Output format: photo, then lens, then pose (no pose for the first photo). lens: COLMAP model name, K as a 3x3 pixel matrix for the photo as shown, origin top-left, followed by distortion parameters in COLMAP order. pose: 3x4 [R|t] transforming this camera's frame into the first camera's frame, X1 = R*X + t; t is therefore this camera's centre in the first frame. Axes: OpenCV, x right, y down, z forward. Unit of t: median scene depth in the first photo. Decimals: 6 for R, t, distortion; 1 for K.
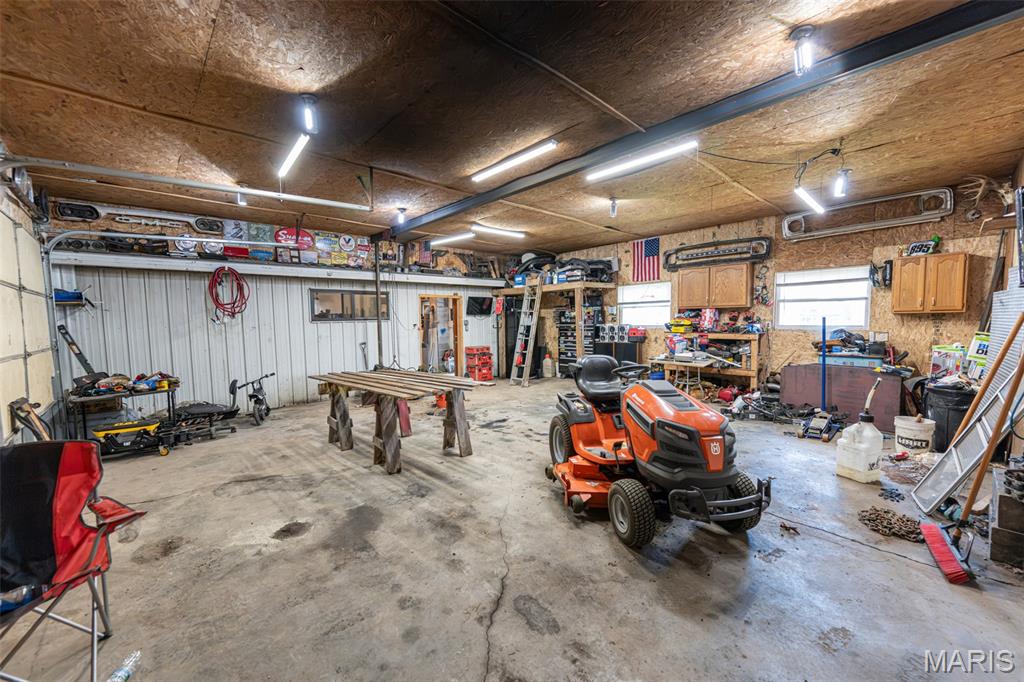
lens RADIAL K [[399.6, 0, 515.1], [0, 399.6, 343.2], [0, 0, 1]] dist [0.000044, -0.000280]
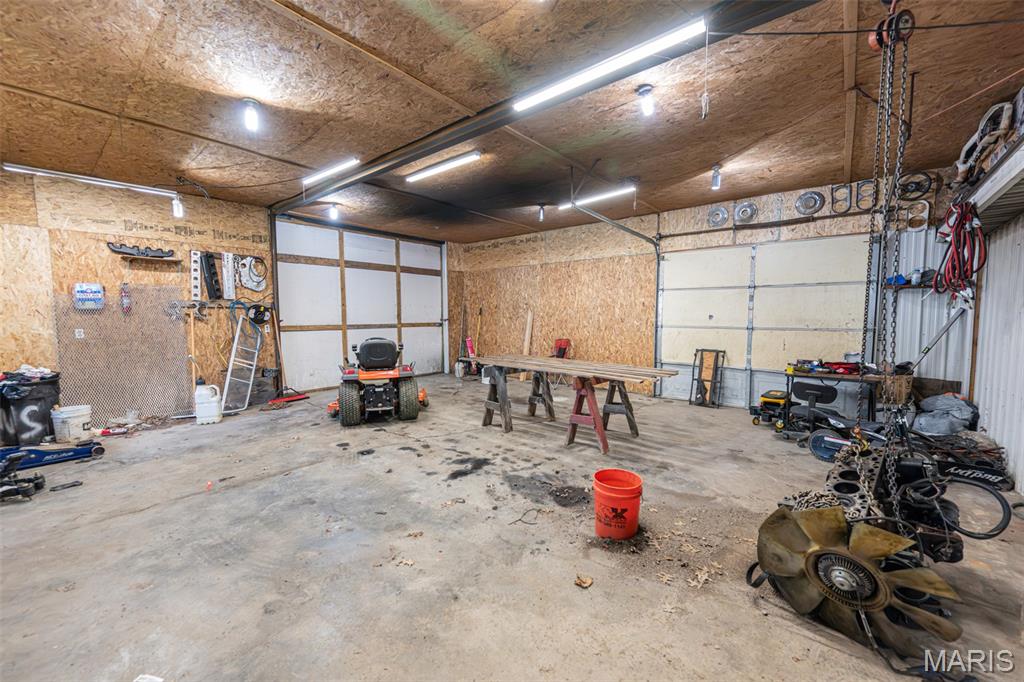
lens RADIAL K [[399.6, 0, 515.1], [0, 399.6, 343.2], [0, 0, 1]] dist [0.000044, -0.000280]
pose [[-0.992128, 0.023812, -0.122945, -0.037655], [0.007614, 0.991409, 0.130575, -0.064528], [0.124998, 0.128611, -0.983786, 1.230907]]
